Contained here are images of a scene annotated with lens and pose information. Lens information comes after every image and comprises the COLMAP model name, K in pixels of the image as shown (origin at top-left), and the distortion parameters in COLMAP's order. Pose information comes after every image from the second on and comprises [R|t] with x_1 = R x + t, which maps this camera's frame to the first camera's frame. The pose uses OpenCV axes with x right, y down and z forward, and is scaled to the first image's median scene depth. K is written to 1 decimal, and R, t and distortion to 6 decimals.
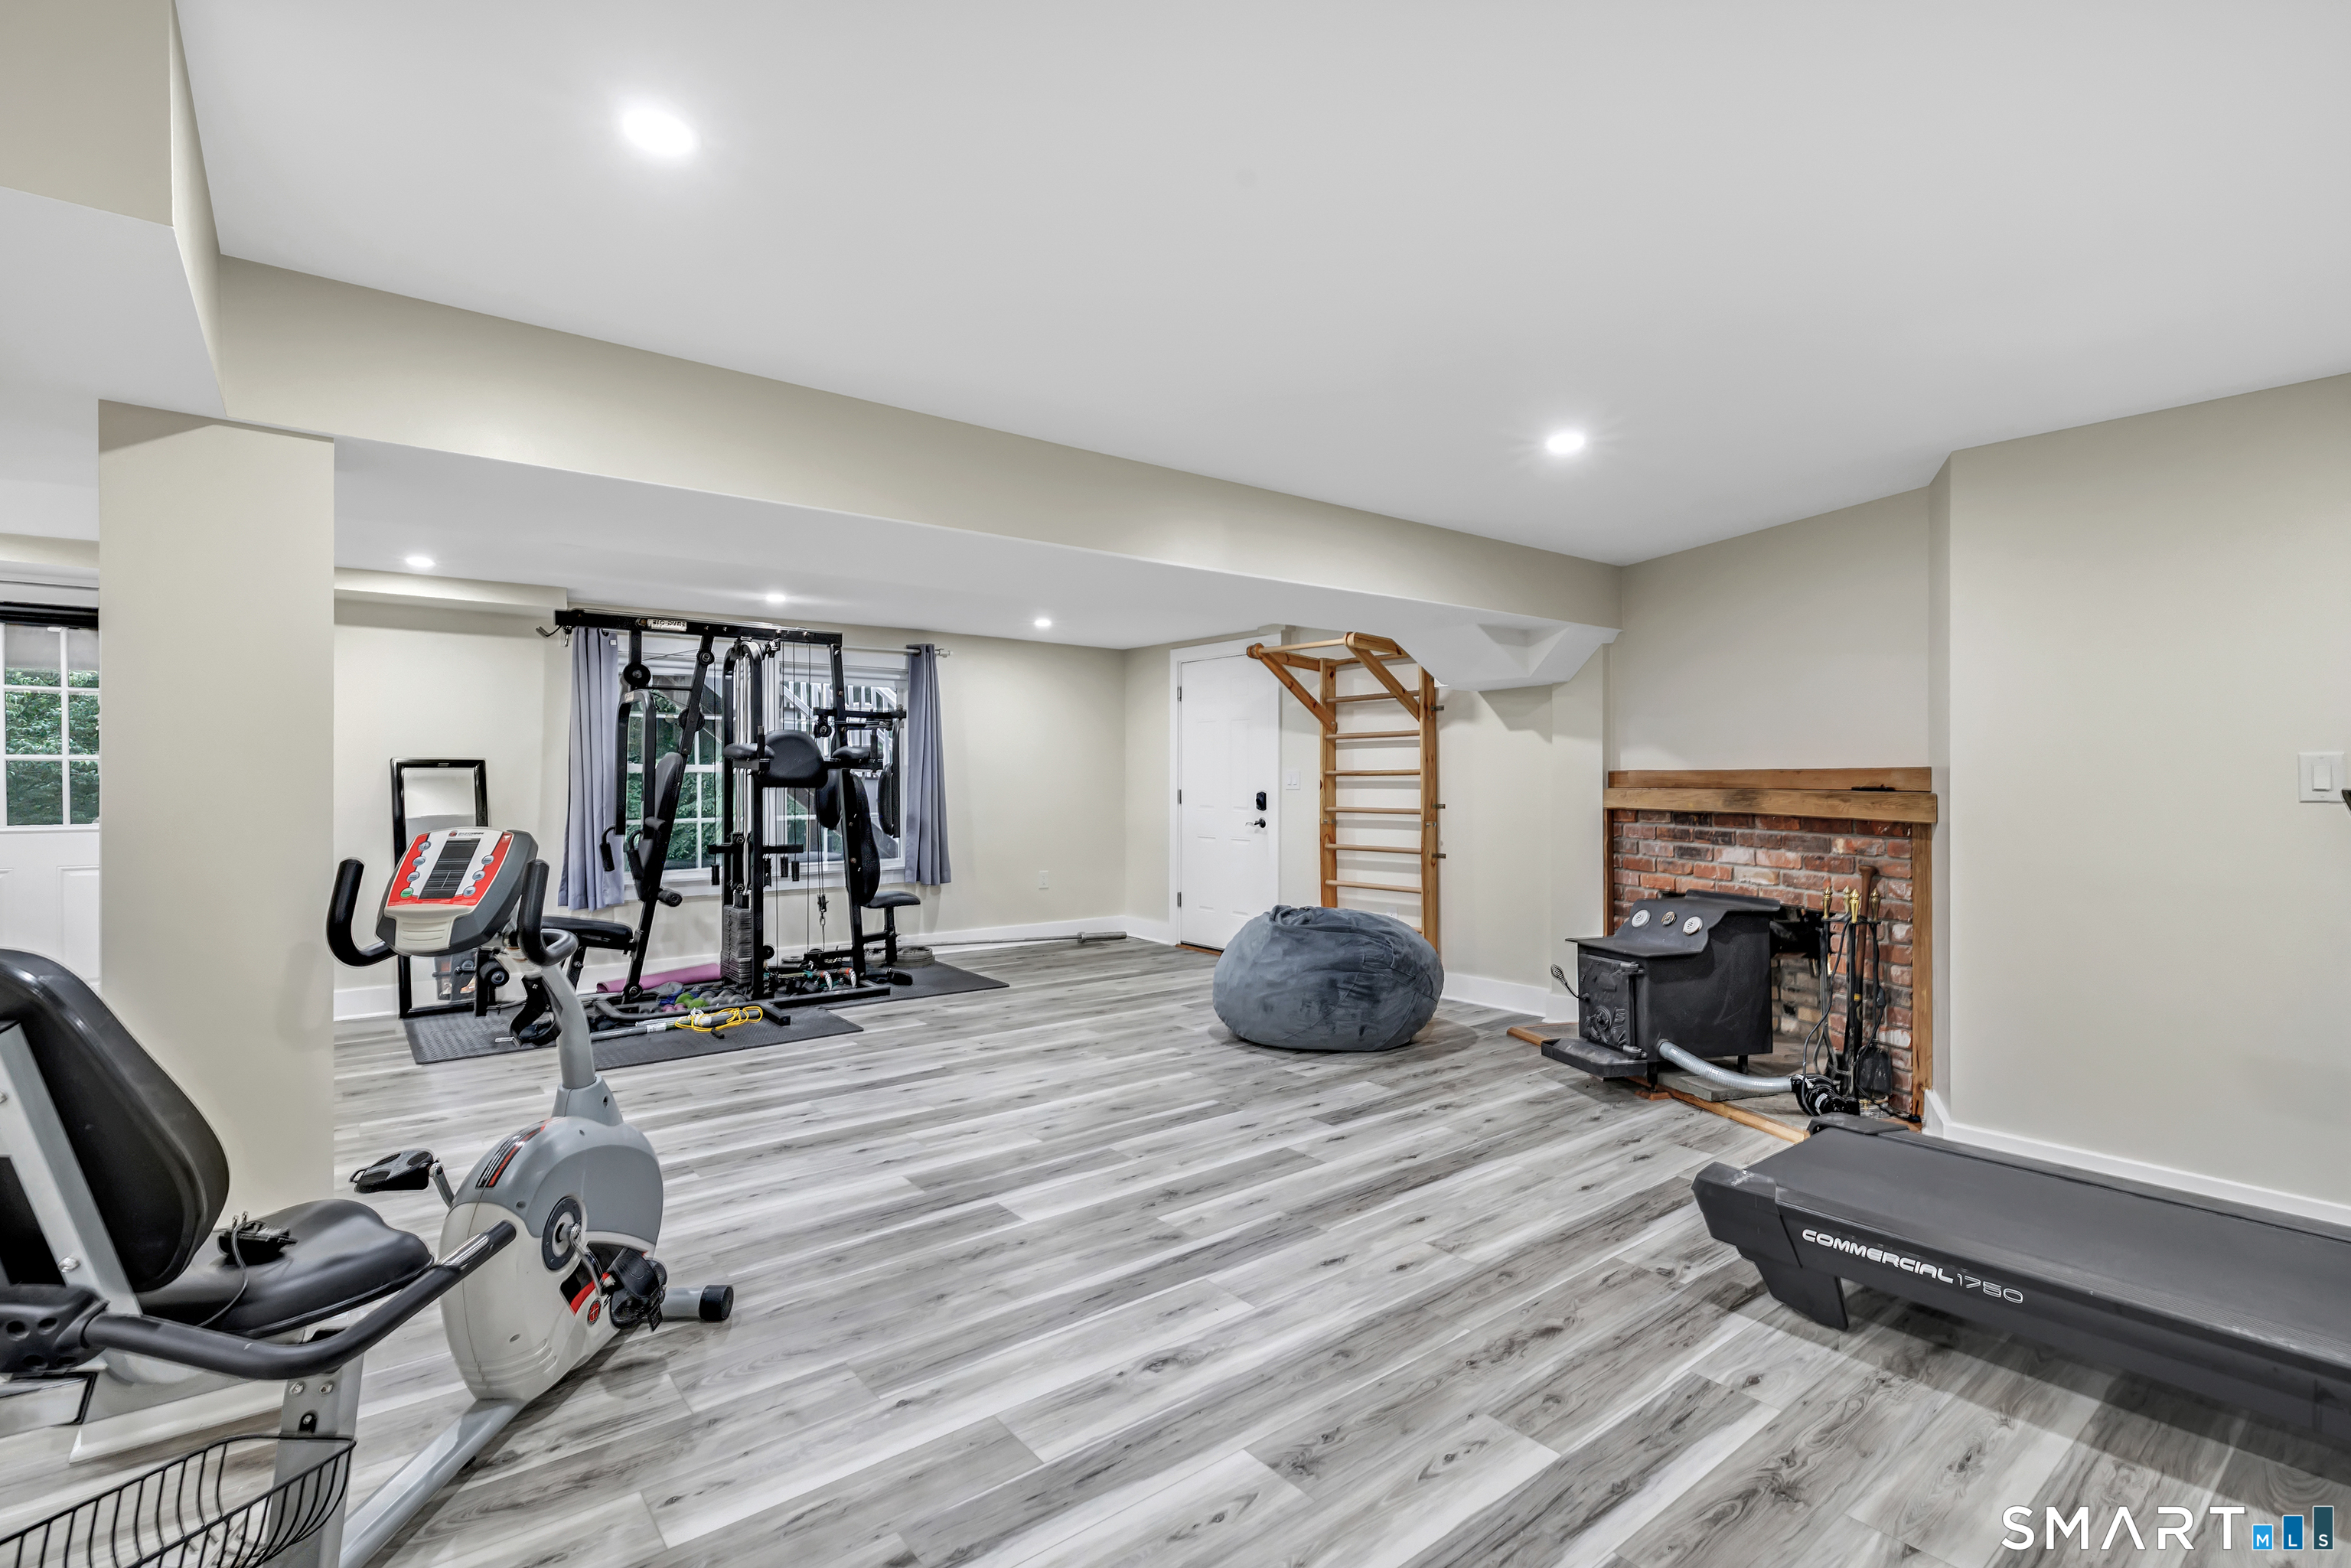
lens RADIAL K [[1076.1, 0, 1161.9], [0, 1076.1, 778.3], [0, 0, 1]] dist [0.000025, 0.000943]
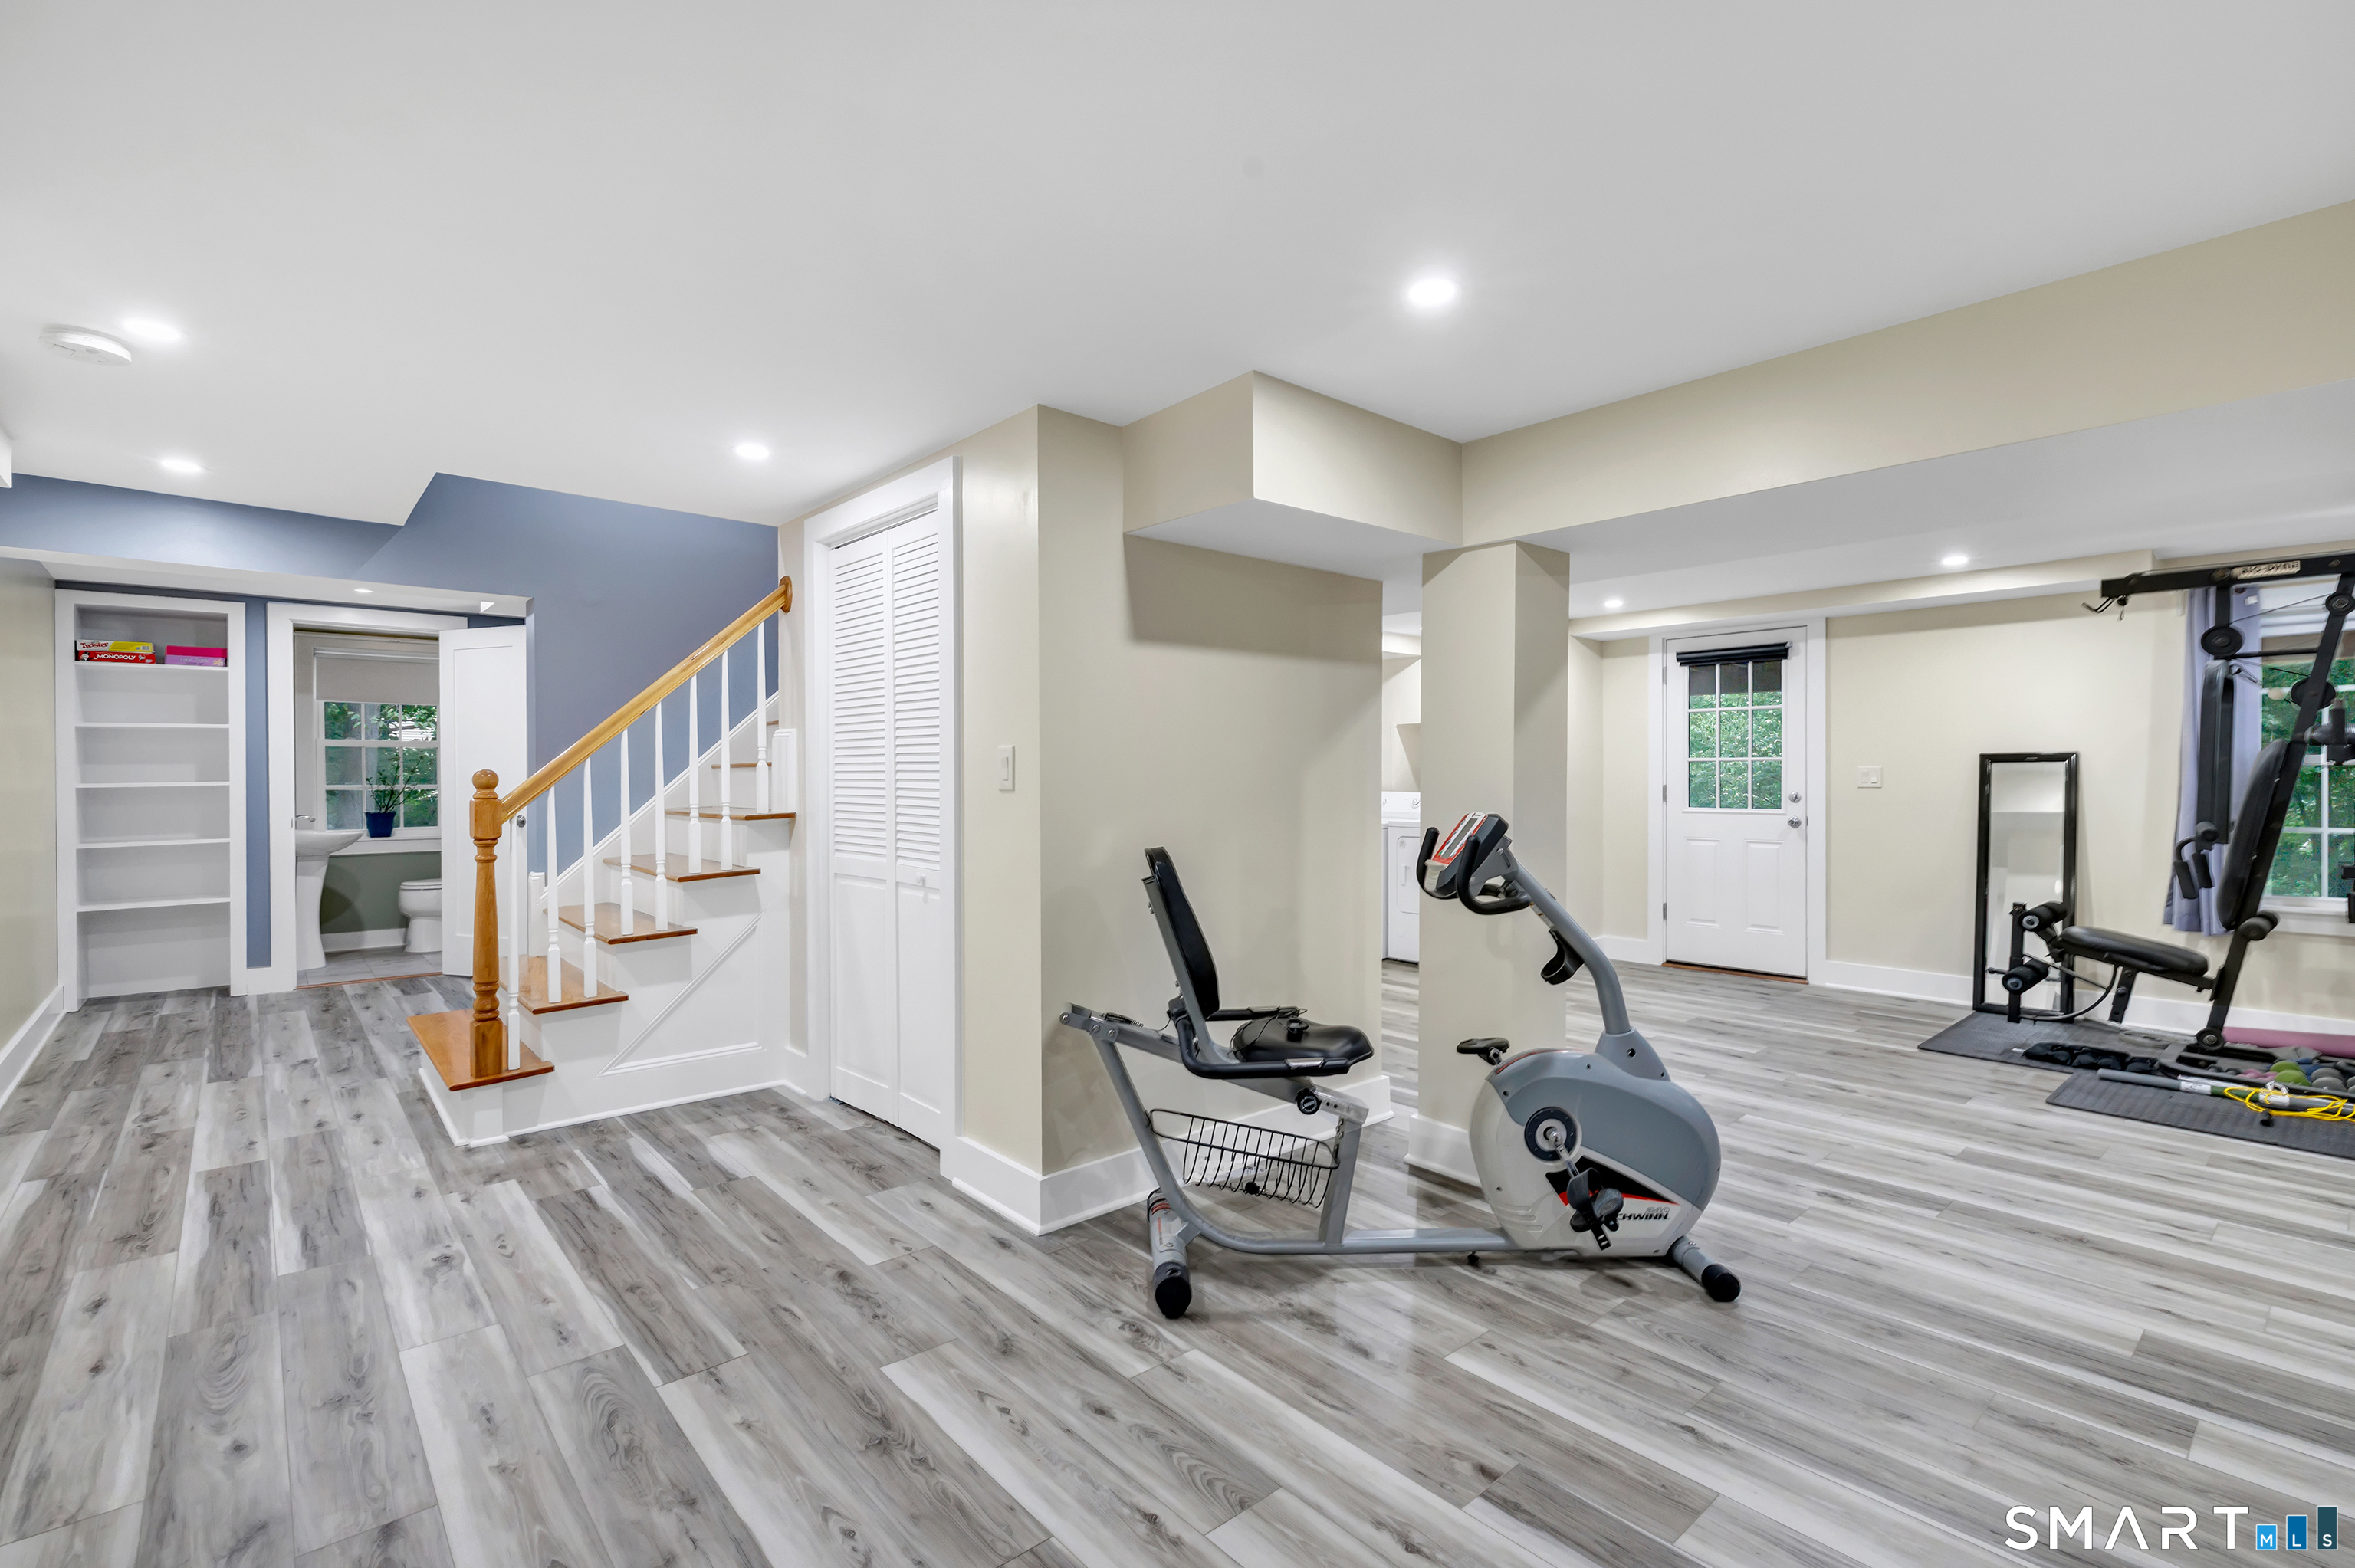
lens RADIAL K [[1077.8, 0, 1164.6], [0, 1077.8, 790.7], [0, 0, 1]] dist [0.000025, 0.000943]
pose [[0.045061, 0.015711, -0.998861, 0.440250], [0.002389, 0.999872, 0.015835, -0.002478], [0.998981, -0.003099, 0.045018, 0.314935]]
